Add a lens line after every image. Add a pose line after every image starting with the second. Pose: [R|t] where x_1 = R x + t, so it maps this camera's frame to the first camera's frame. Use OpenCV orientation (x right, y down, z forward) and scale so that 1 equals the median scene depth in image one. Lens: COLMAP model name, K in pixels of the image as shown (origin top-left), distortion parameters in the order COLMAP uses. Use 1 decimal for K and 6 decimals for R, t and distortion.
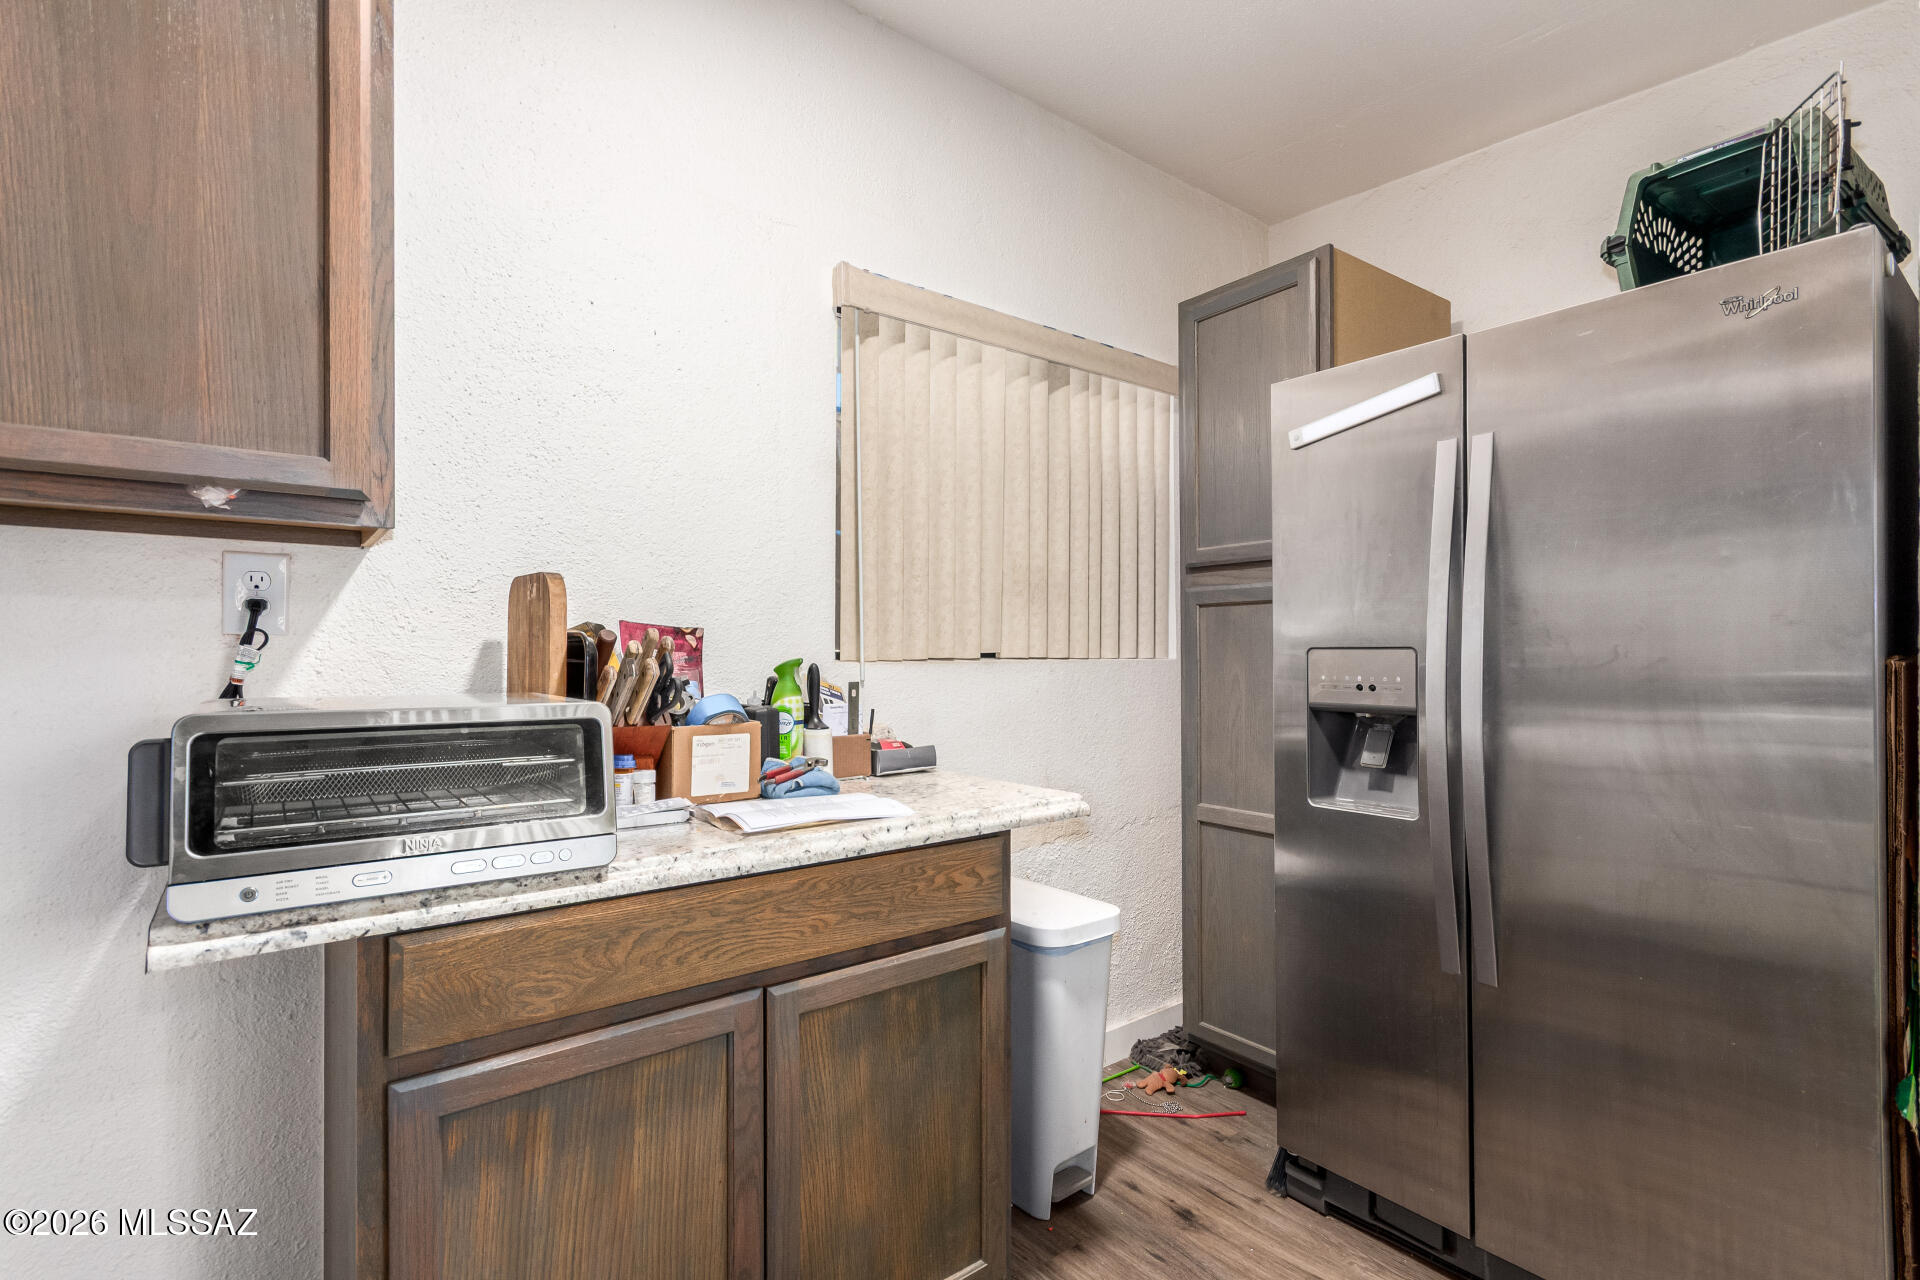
lens RADIAL K [[881.9, 0, 967.4], [0, 881.9, 646.7], [0, 0, 1]] dist [0.021416, 0.000564]
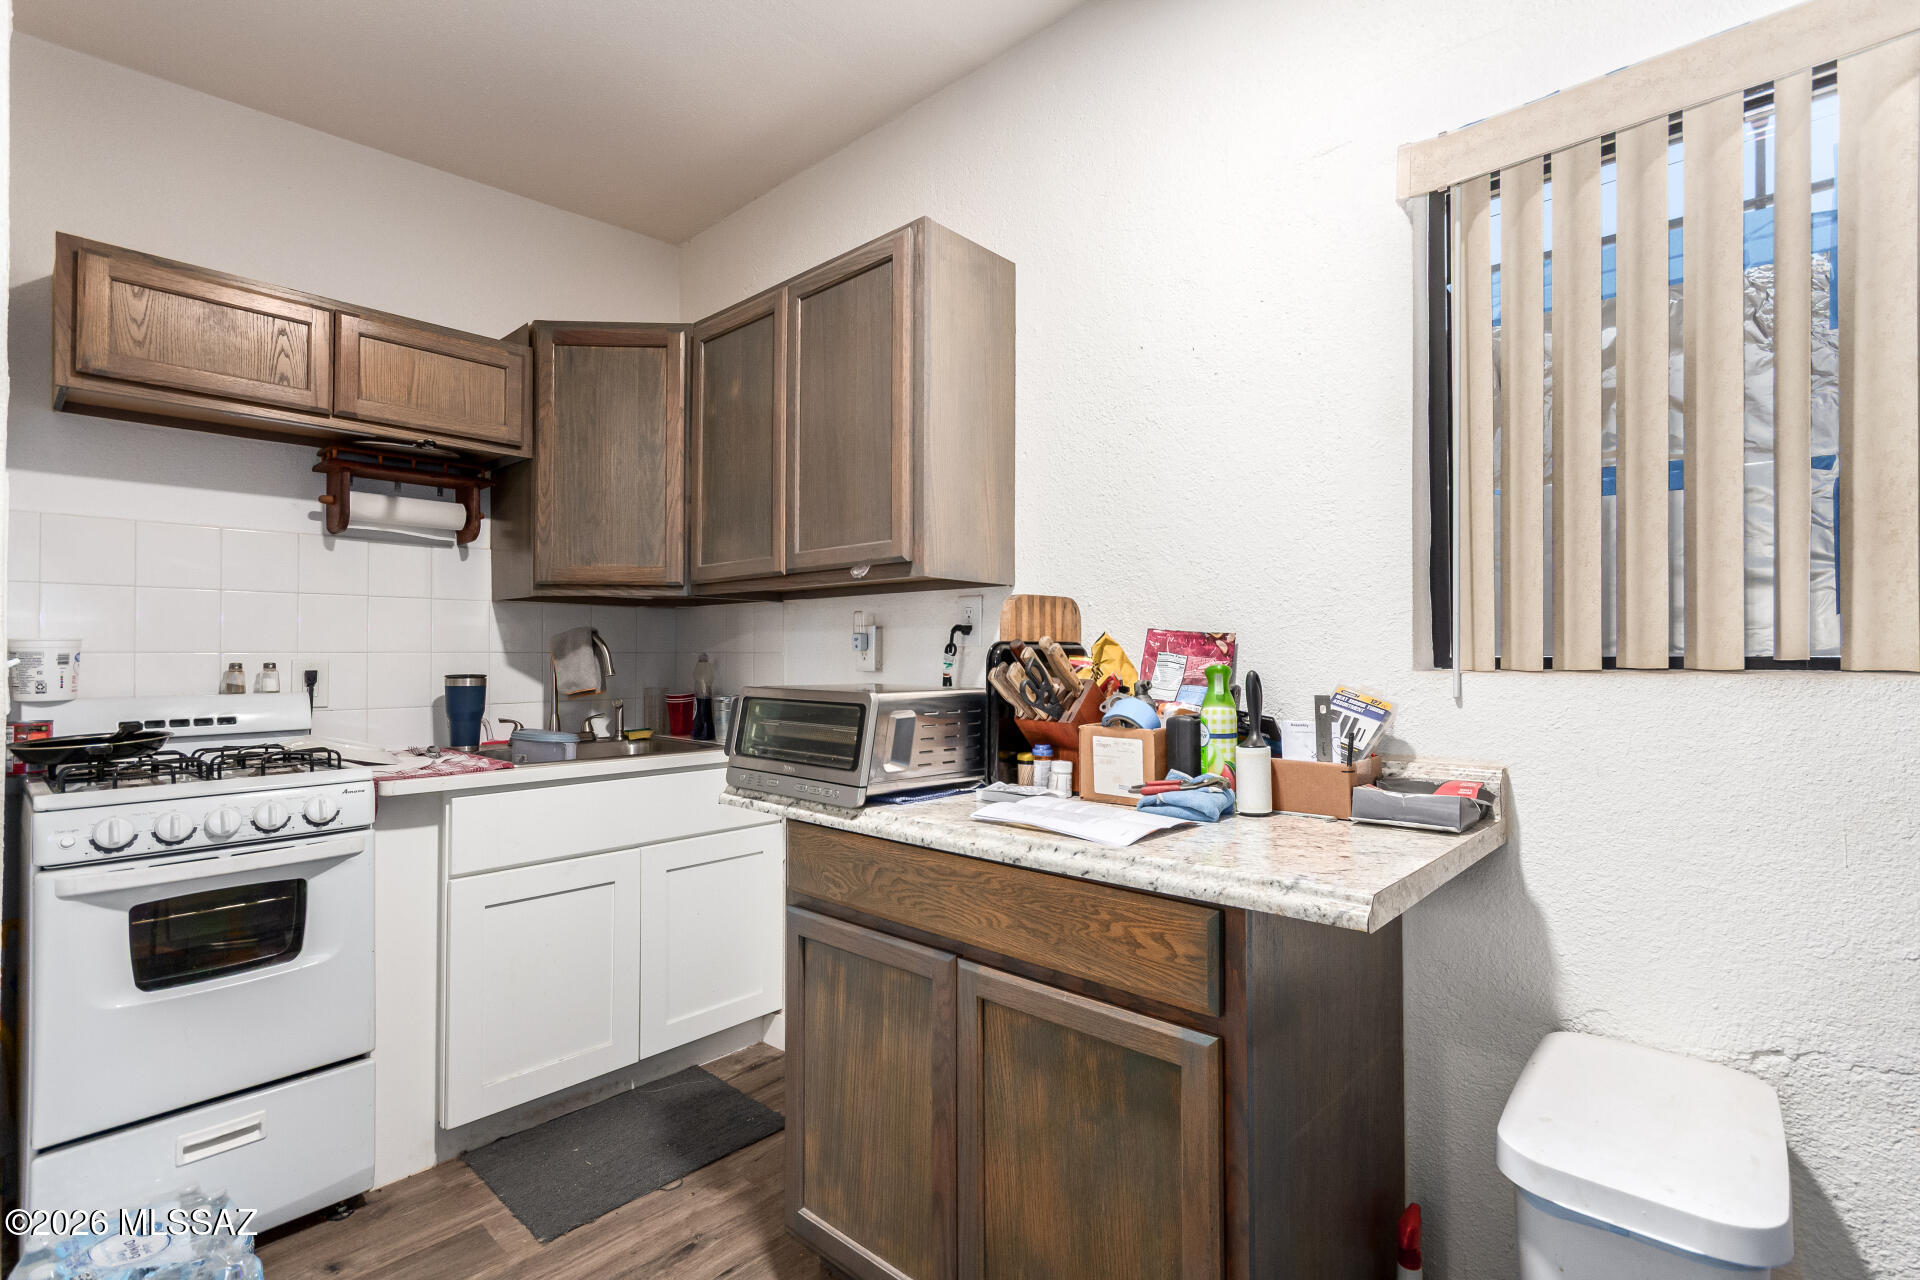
lens RADIAL K [[881.9, 0, 965.3], [0, 881.9, 646.5], [0, 0, 1]] dist [0.021416, 0.000564]
pose [[0.171109, -0.015277, -0.985134, 0.805407], [0.003165, 0.999883, -0.014956, 0.010199], [0.985247, -0.000559, 0.171137, 0.752885]]
